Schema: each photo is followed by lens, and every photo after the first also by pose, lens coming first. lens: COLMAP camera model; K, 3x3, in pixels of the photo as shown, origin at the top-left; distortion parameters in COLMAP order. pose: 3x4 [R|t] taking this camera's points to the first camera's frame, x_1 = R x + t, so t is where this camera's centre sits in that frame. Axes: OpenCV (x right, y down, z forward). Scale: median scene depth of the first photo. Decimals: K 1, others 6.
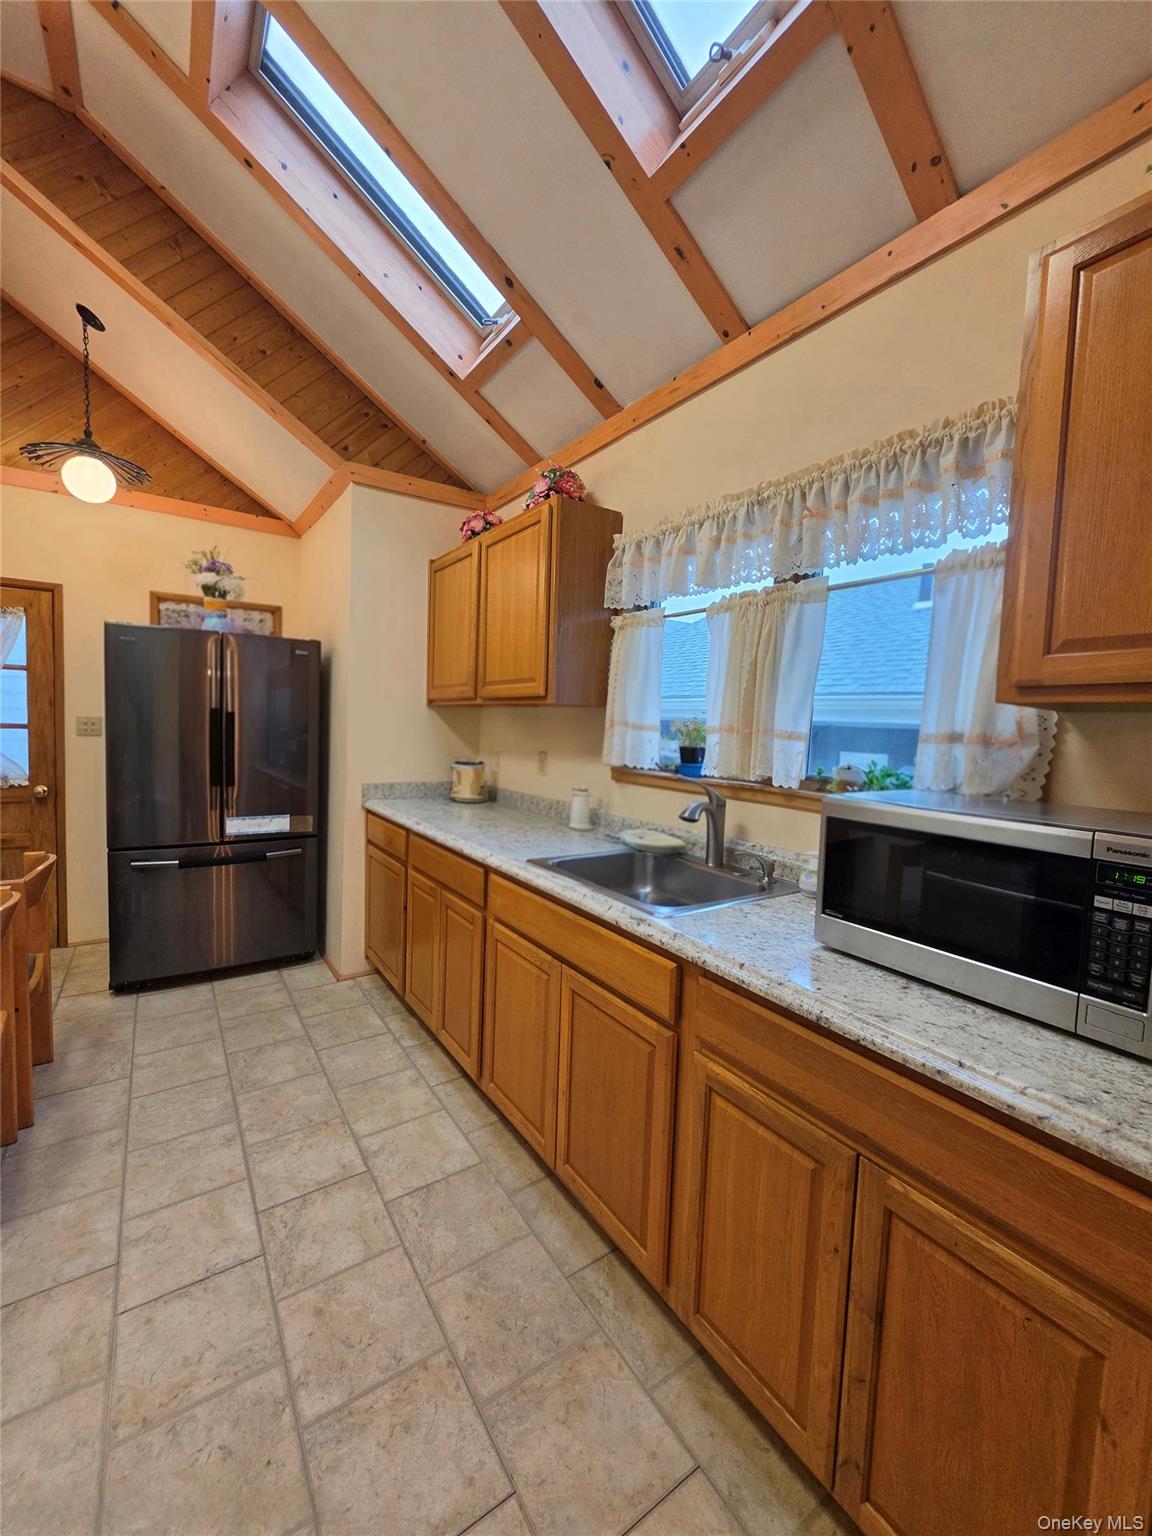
lens RADIAL K [[632.3, 0, 576.0], [0, 632.3, 768.0], [0, 0, 1]] dist [0.000503, 0.000344]
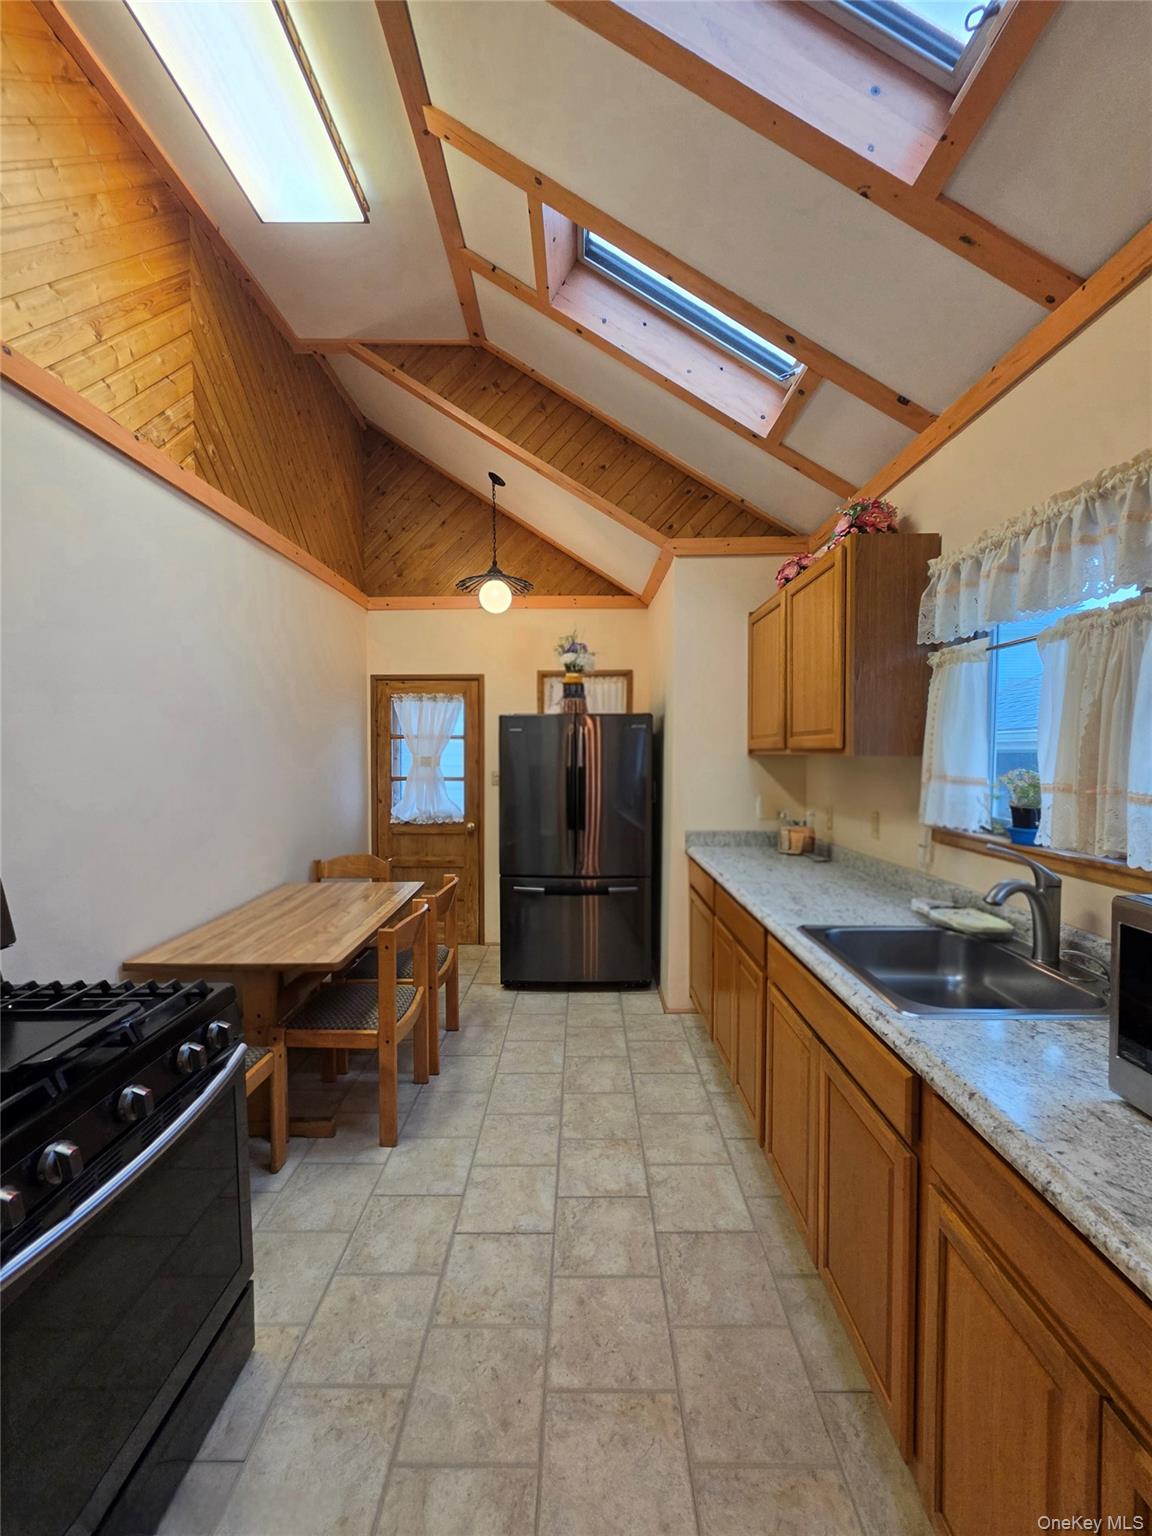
lens RADIAL K [[648.0, 0, 576.0], [0, 648.0, 768.0], [0, 0, 1]] dist [0.000329, 0.000087]
pose [[0.812111, -0.017015, -0.583255, 0.198182], [-0.009423, 0.999062, -0.042266, -0.042564], [0.583427, 0.039821, 0.811189, -0.002407]]
